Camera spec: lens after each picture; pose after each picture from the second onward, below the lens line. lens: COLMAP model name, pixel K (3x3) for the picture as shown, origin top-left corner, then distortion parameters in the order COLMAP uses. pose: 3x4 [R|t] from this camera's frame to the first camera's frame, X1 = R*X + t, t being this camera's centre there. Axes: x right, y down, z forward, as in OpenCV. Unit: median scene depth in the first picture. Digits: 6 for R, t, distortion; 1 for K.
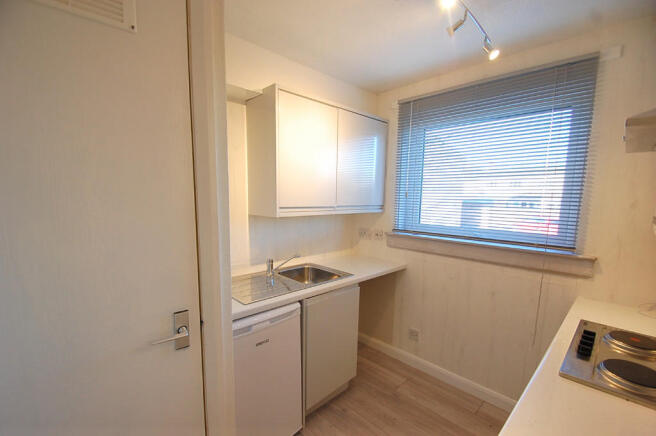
lens RADIAL K [[291.1, 0, 328.0], [0, 291.1, 237.2], [0, 0, 1]] dist [0.000386, -0.000453]
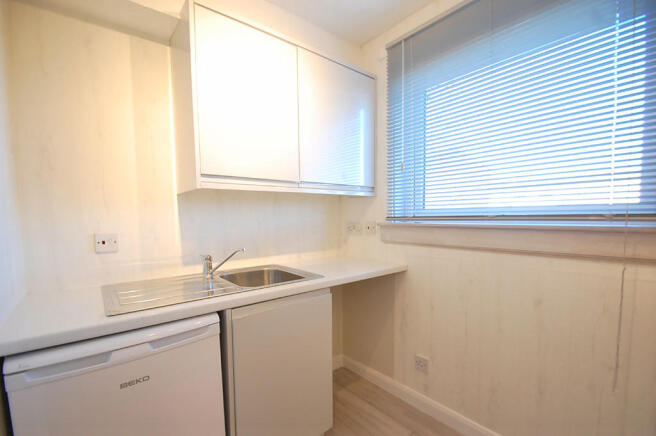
lens RADIAL K [[291.1, 0, 328.0], [0, 291.1, 237.2], [0, 0, 1]] dist [0.000386, -0.000453]
pose [[0.996678, -0.024500, -0.077664, 0.141565], [0.019013, 0.997322, -0.070627, 0.078468], [0.079187, 0.068916, 0.994475, 0.278580]]
